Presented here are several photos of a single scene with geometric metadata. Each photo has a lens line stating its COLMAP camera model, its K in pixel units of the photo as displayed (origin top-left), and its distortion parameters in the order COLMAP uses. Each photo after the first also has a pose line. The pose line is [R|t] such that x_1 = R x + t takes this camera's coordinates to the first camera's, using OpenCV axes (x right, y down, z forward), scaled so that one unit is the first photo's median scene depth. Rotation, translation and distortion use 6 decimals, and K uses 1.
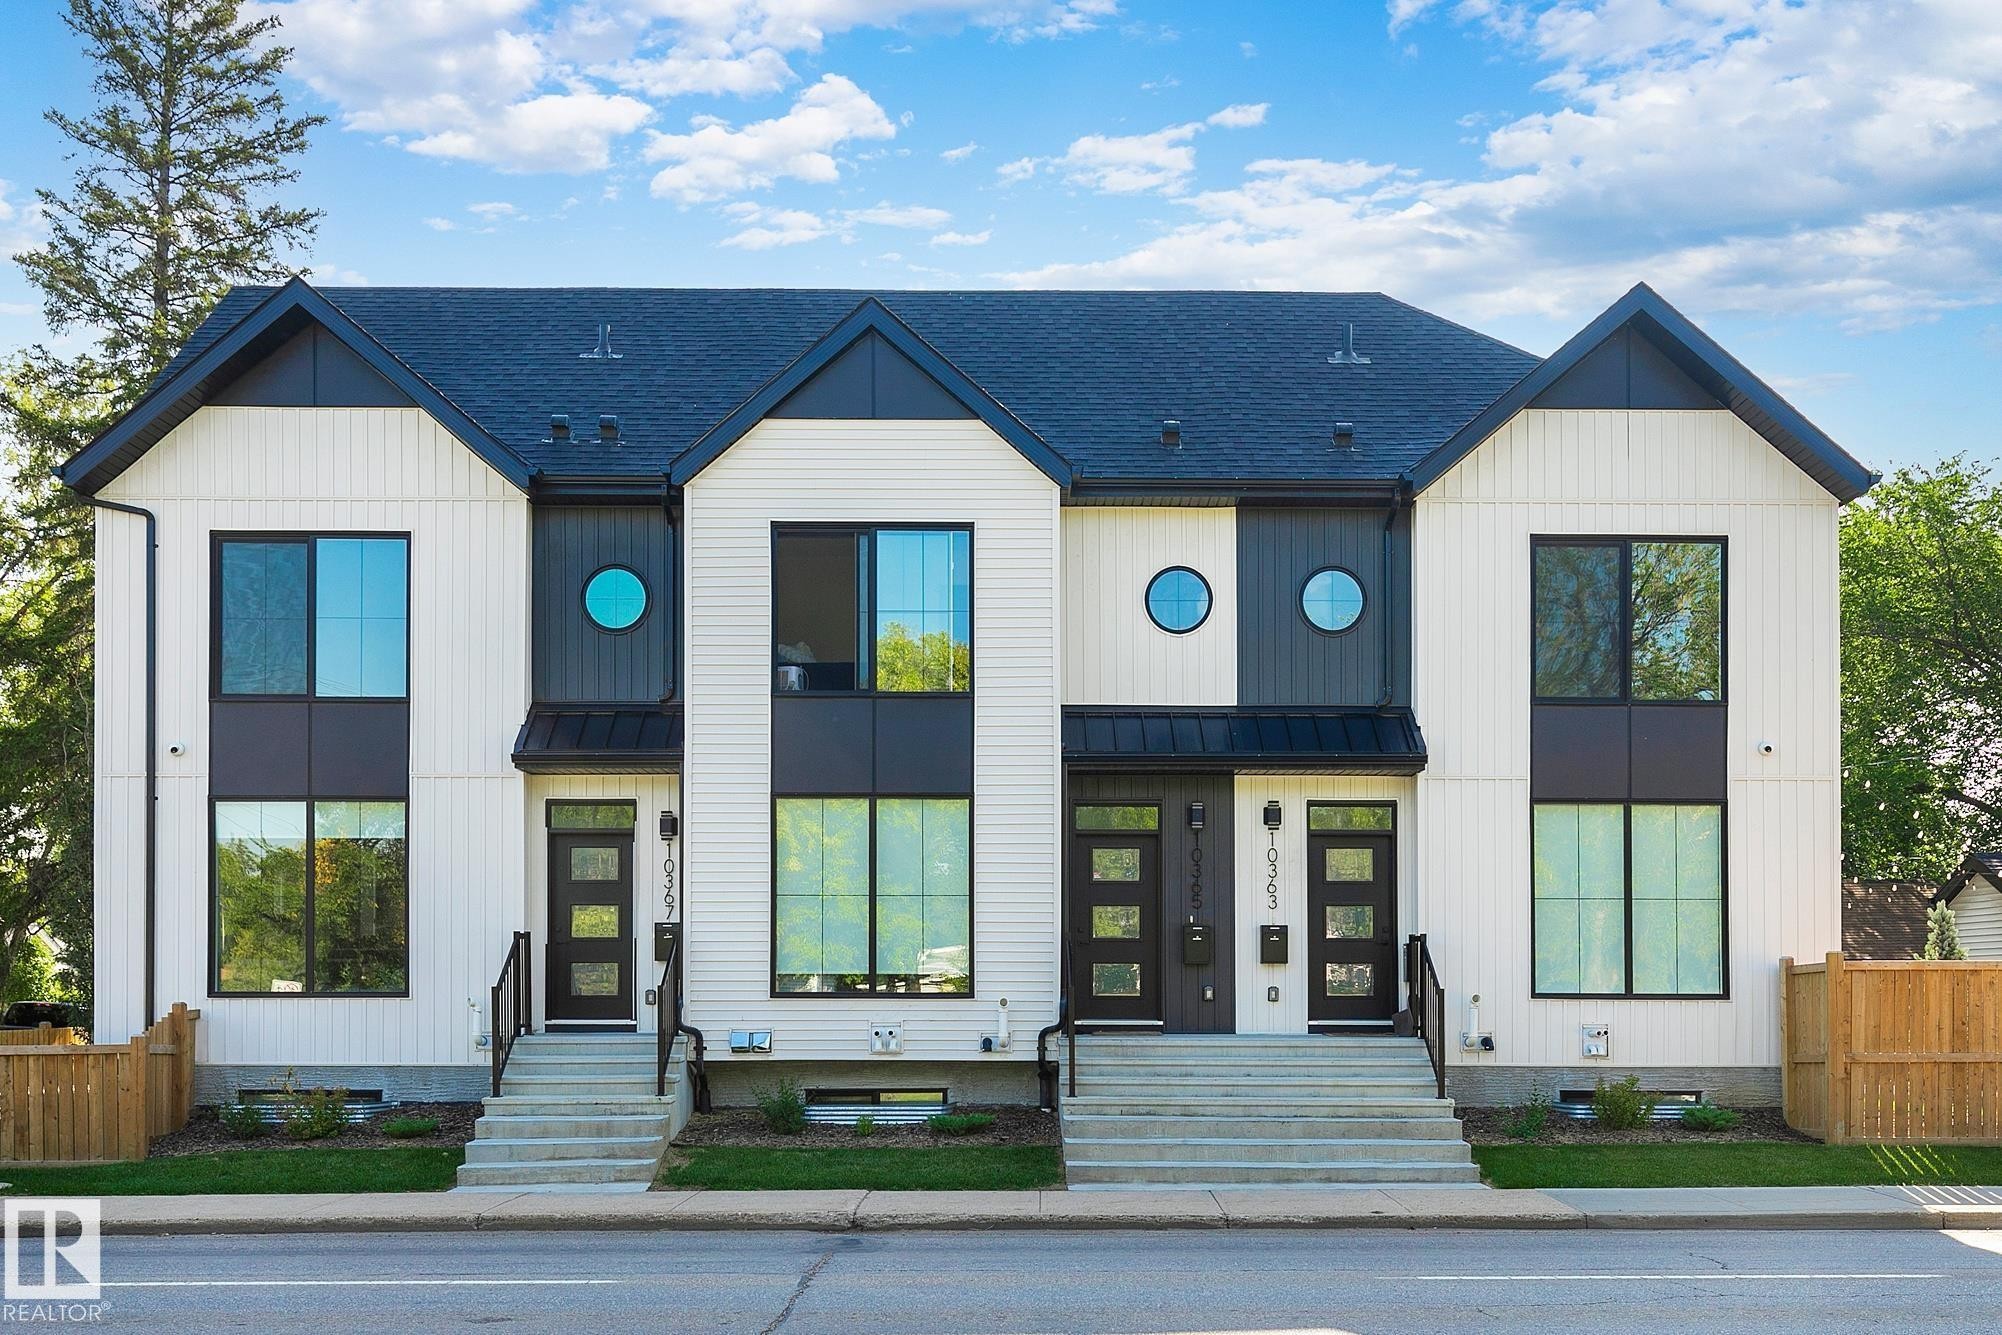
lens RADIAL K [[1976.9, 0, 1000.9], [0, 1976.9, 719.0], [0, 0, 1]] dist [0.003789, 0.012705]
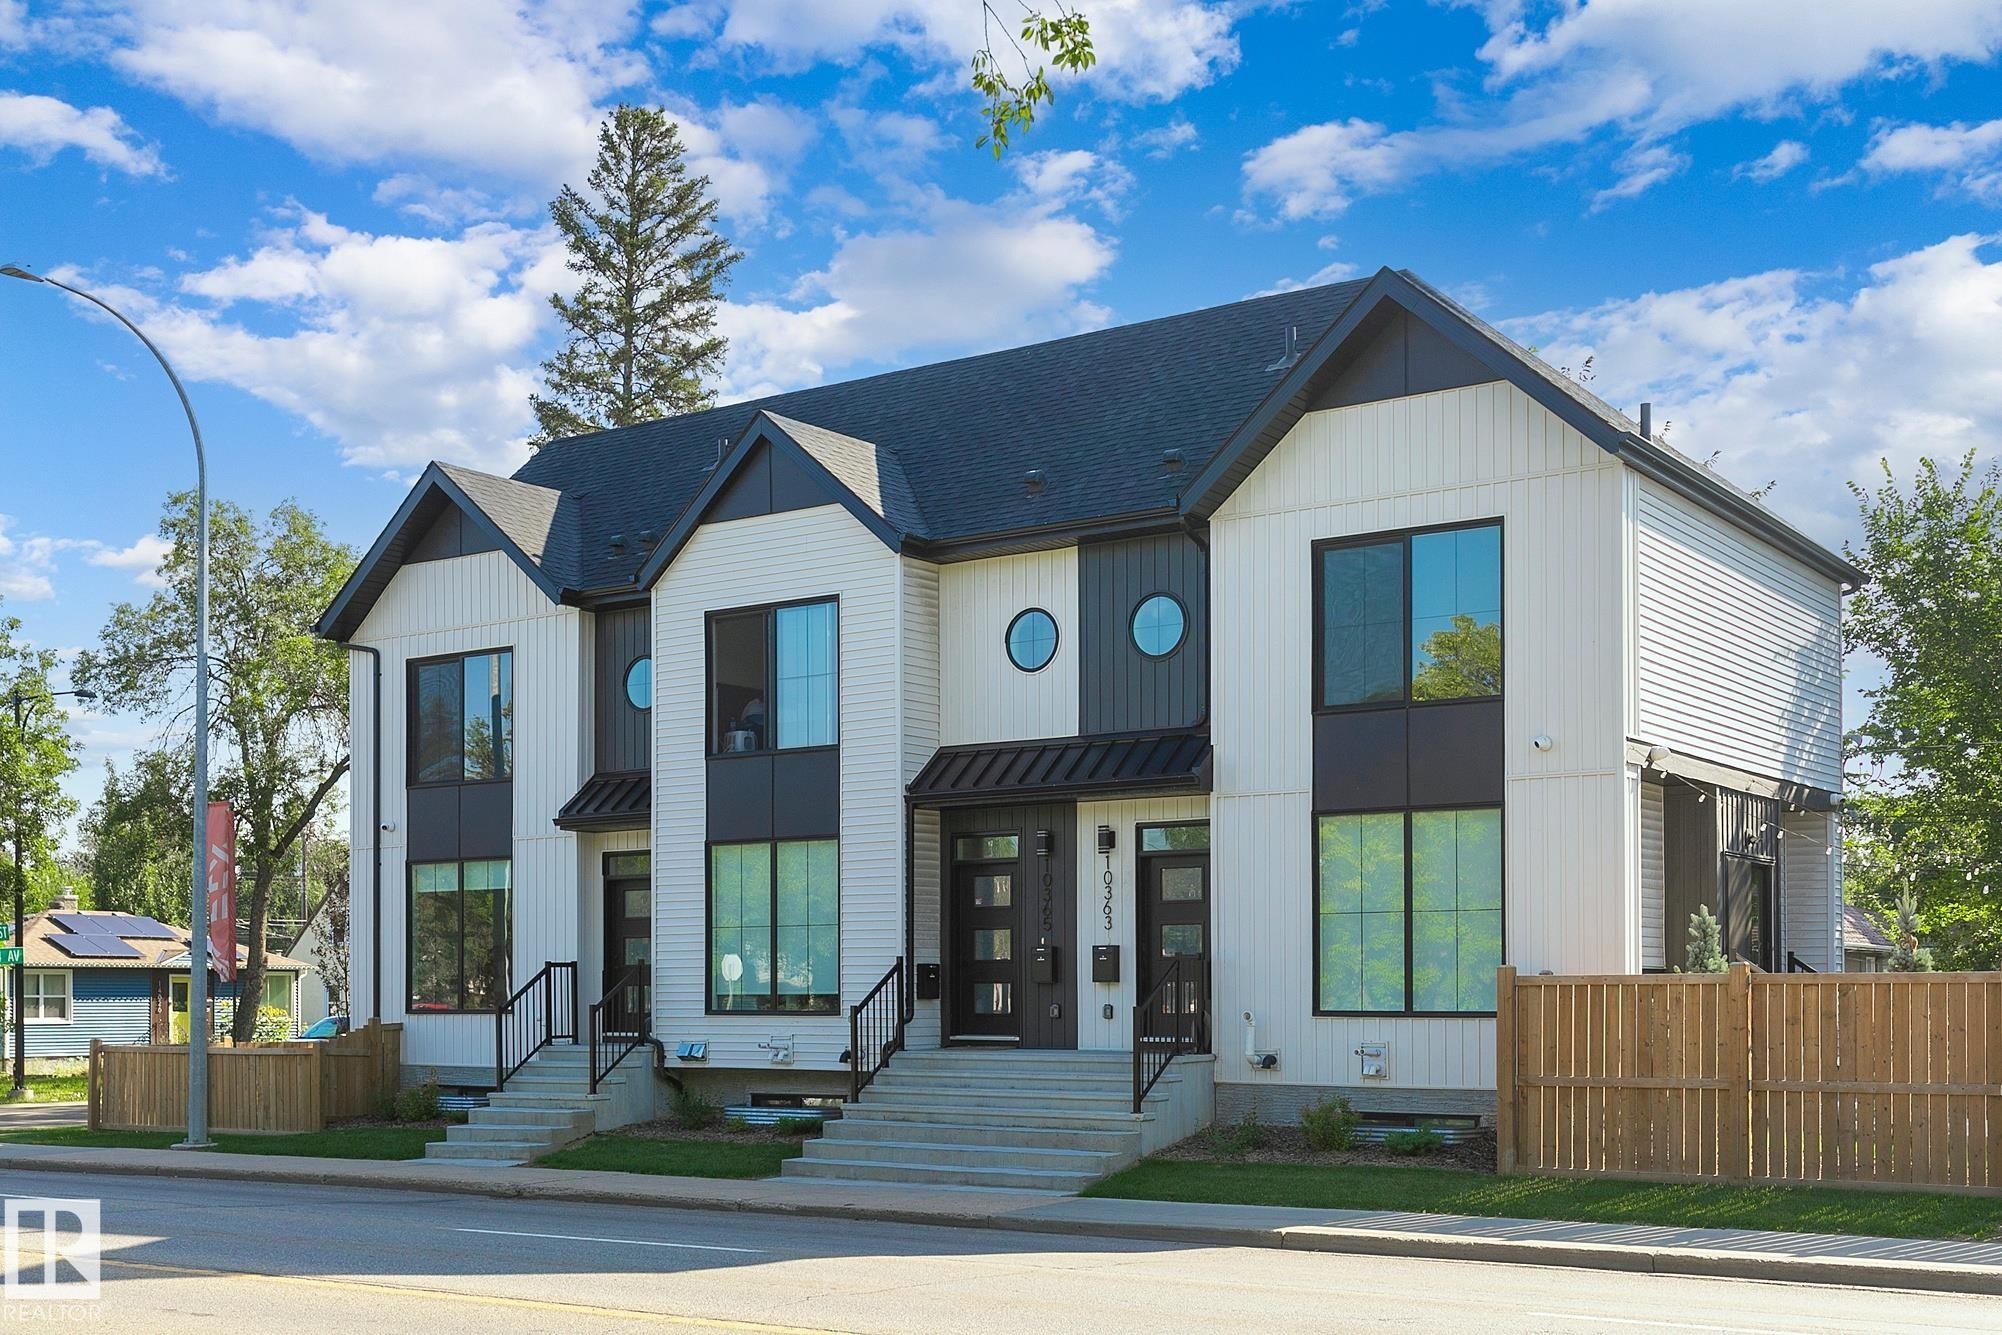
lens RADIAL K [[2231.0, 0, 1001.0], [0, 2231.0, 667.5], [0, 0, 1]] dist [-0.001838, -0.005613]
pose [[0.816377, -0.087719, -0.570819, 0.779605], [0.078791, 0.996073, -0.040384, 0.001565], [0.572120, -0.012006, 0.820082, 0.006909]]
